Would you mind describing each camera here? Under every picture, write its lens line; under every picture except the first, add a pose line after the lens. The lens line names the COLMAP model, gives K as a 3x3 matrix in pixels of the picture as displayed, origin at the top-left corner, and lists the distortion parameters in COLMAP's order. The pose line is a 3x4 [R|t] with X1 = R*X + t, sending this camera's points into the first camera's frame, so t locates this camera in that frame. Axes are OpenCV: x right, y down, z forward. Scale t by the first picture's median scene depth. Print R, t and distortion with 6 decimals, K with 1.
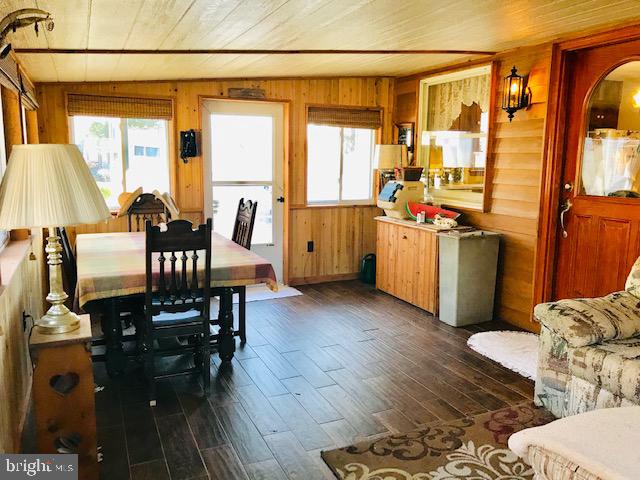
lens RADIAL K [[531.6, 0, 320.0], [0, 531.6, 240.0], [0, 0, 1]] dist [-0.000062, -0.008200]
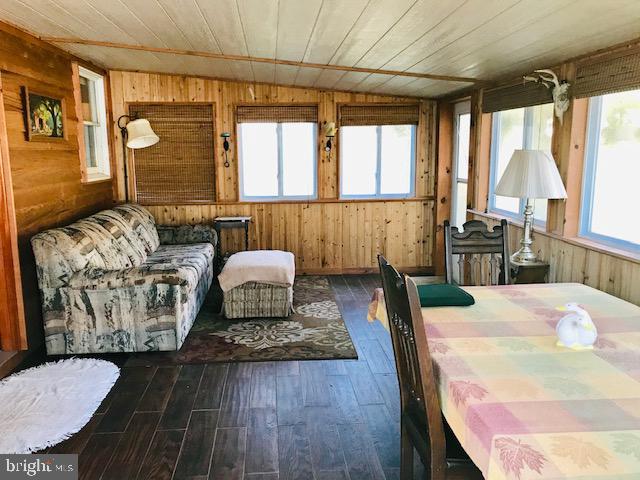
lens RADIAL K [[531.6, 0, 320.0], [0, 531.6, 240.0], [0, 0, 1]] dist [-0.000062, -0.008200]
pose [[-0.948826, -0.059512, 0.310140, -0.290750], [0.041273, 0.950290, 0.308618, -0.317057], [-0.313089, 0.305625, -0.899204, 1.953353]]
